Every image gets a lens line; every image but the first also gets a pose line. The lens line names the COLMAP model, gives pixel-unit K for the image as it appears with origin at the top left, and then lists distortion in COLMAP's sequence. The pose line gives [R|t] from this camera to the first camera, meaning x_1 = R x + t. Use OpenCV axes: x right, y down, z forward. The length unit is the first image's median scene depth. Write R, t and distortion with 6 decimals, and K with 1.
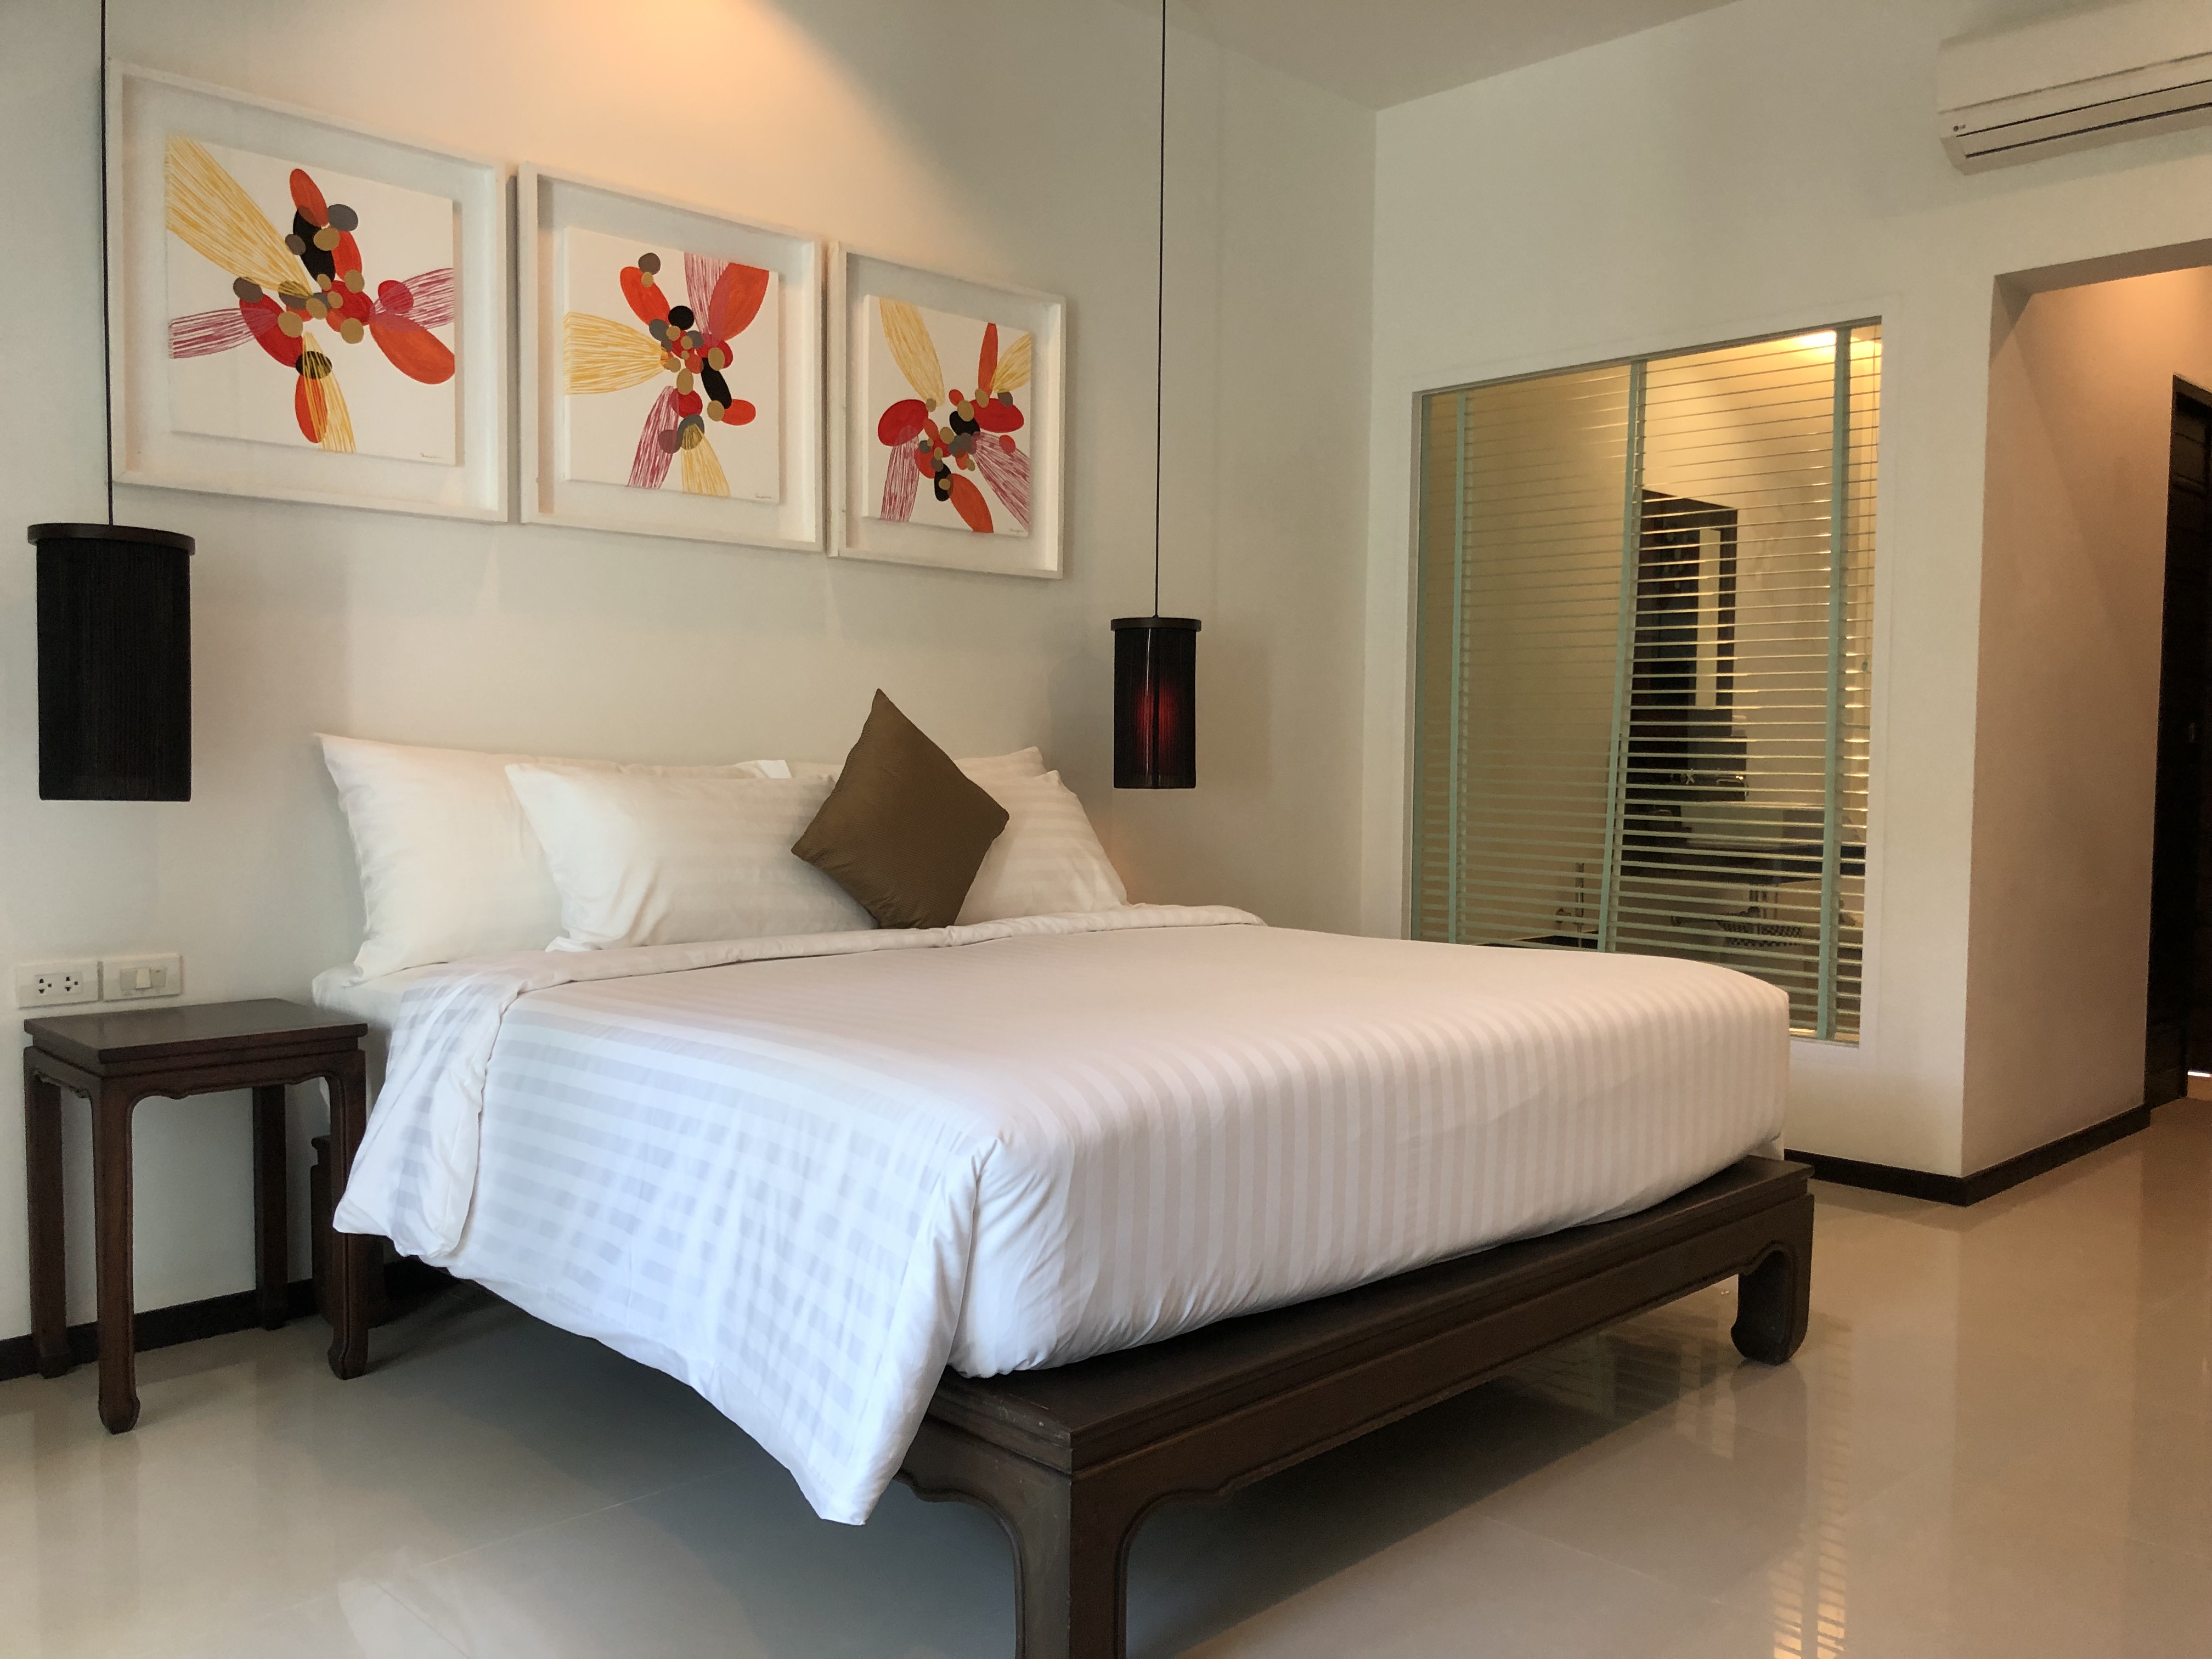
lens RADIAL K [[1830.6, 0, 1107.1], [0, 1830.6, 833.8], [0, 0, 1]] dist [0.047067, -0.050000]
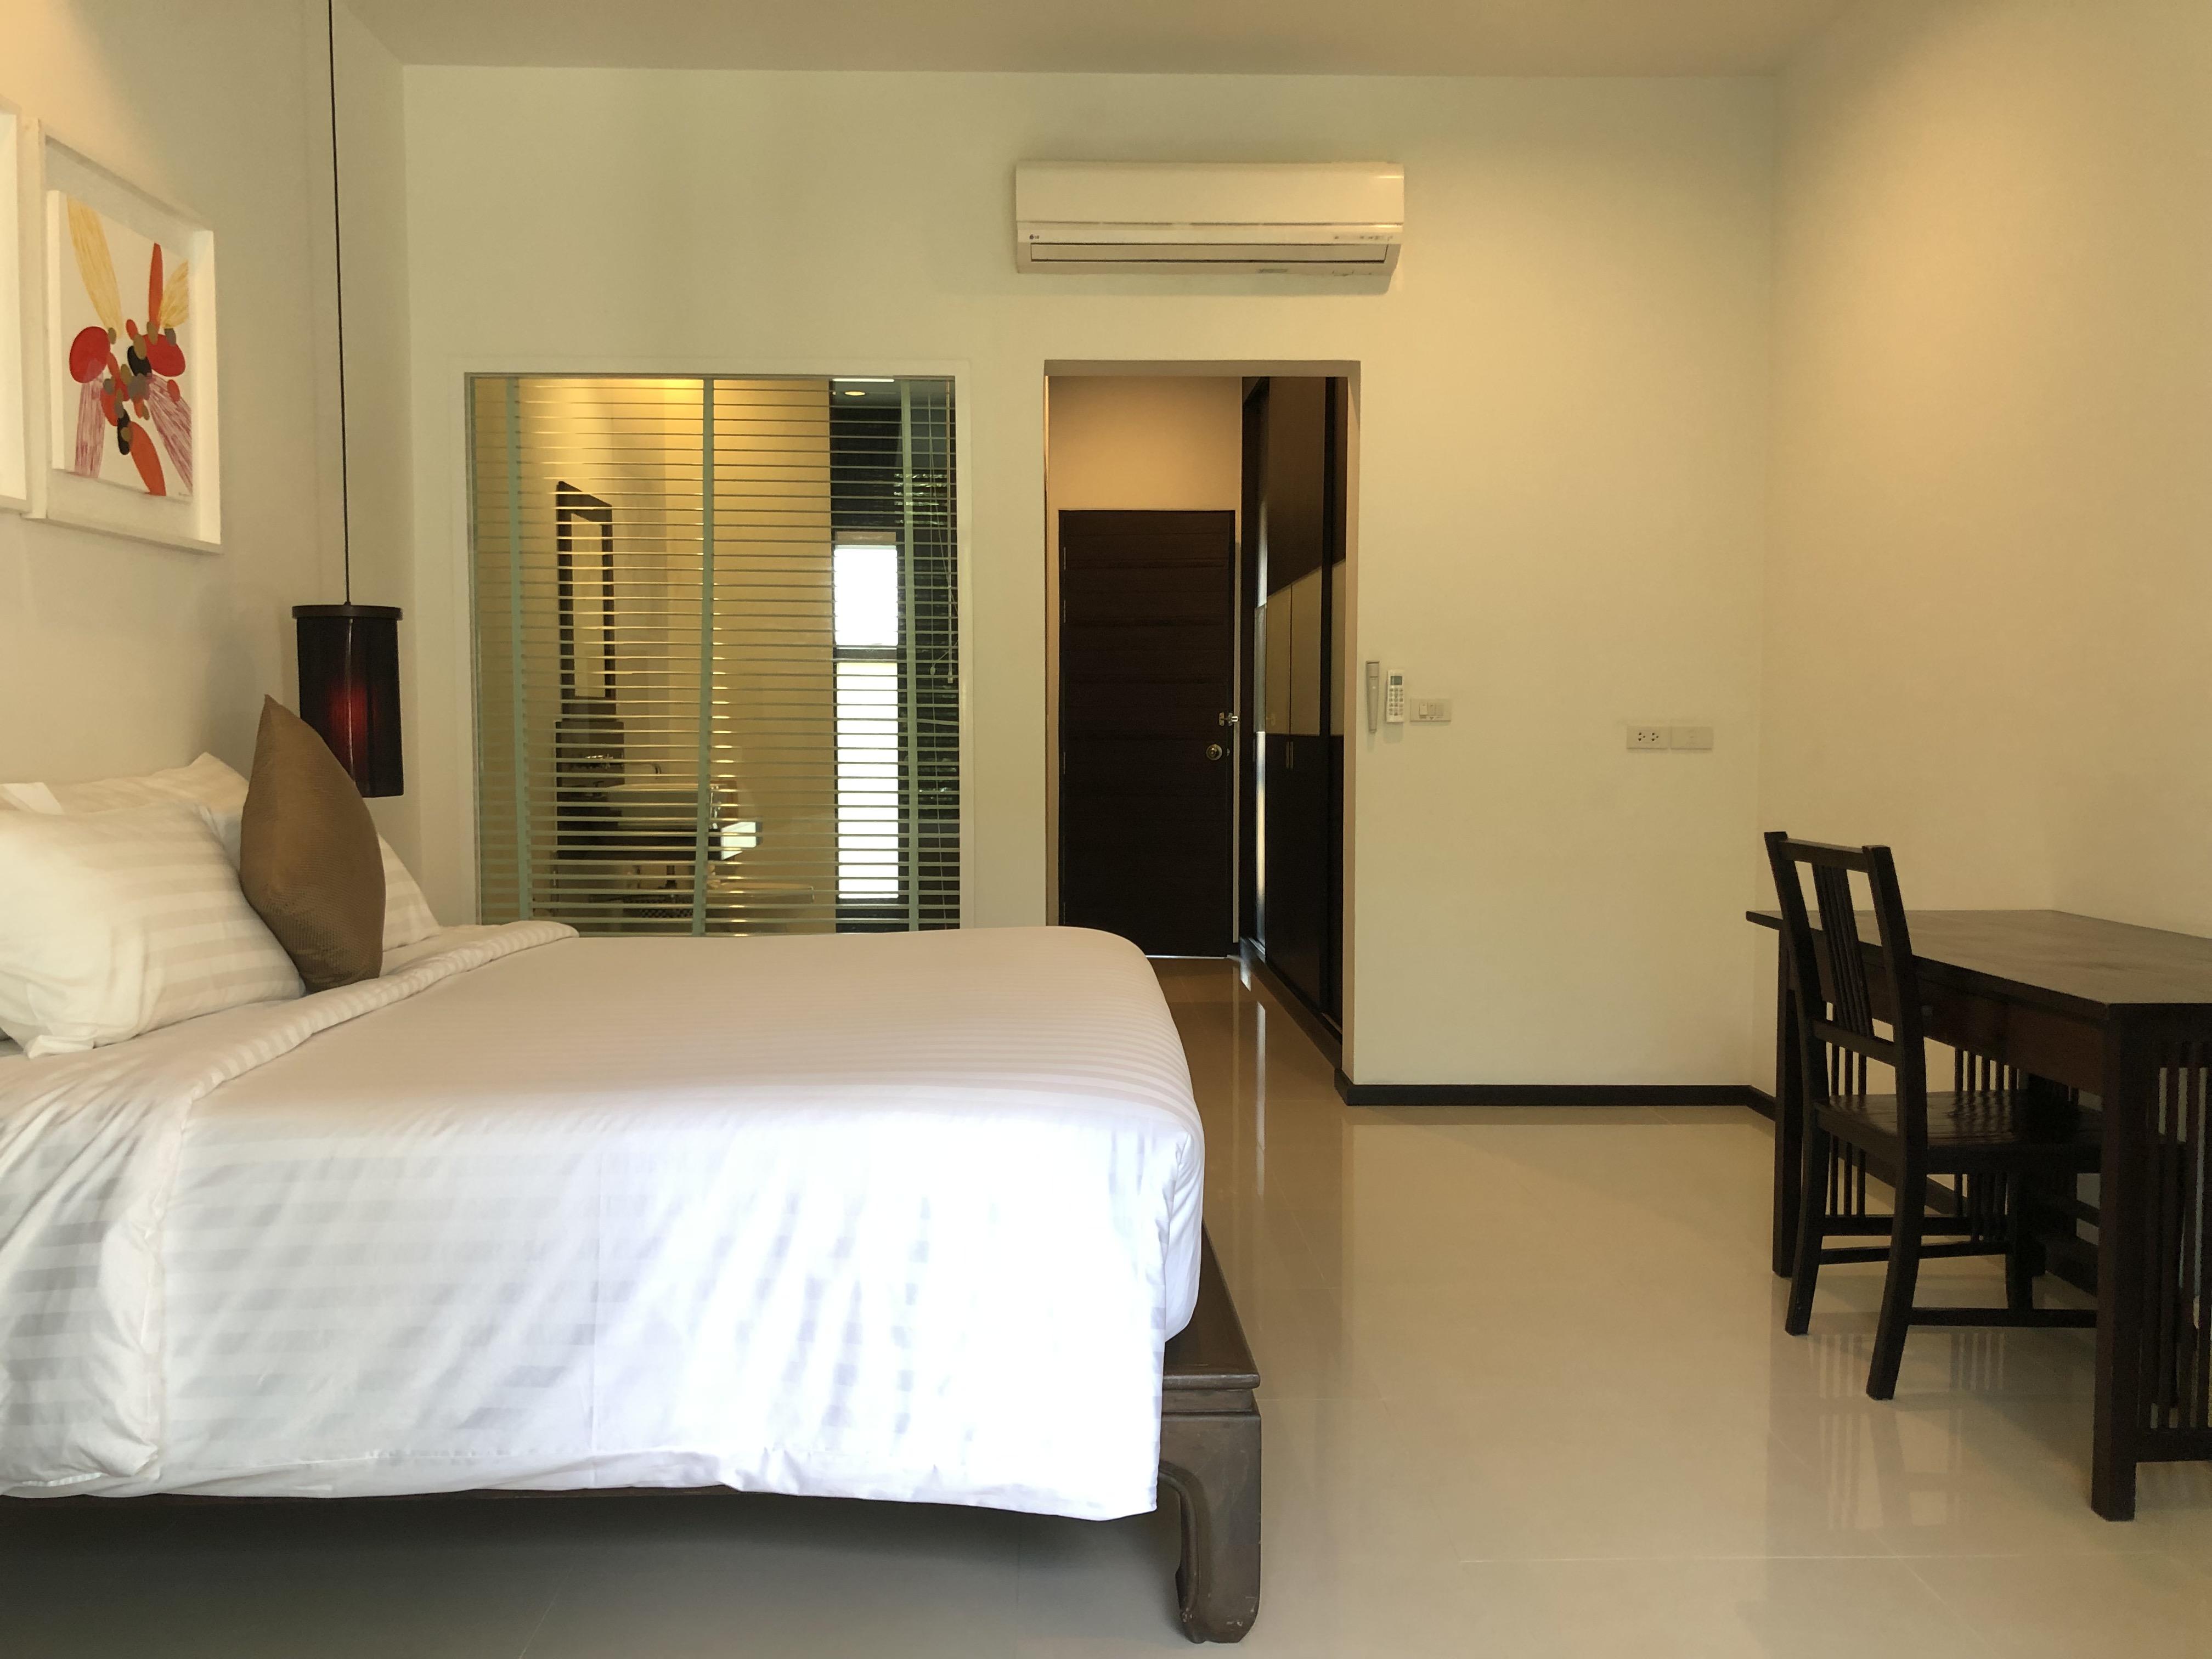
lens RADIAL K [[1830.6, 0, 1089.4], [0, 1830.6, 828.6], [0, 0, 1]] dist [0.047067, -0.050000]
pose [[0.687955, -0.051301, 0.723938, -0.409707], [0.039229, 0.998669, 0.033491, -0.026903], [-0.724692, 0.005359, 0.689052, 0.127178]]
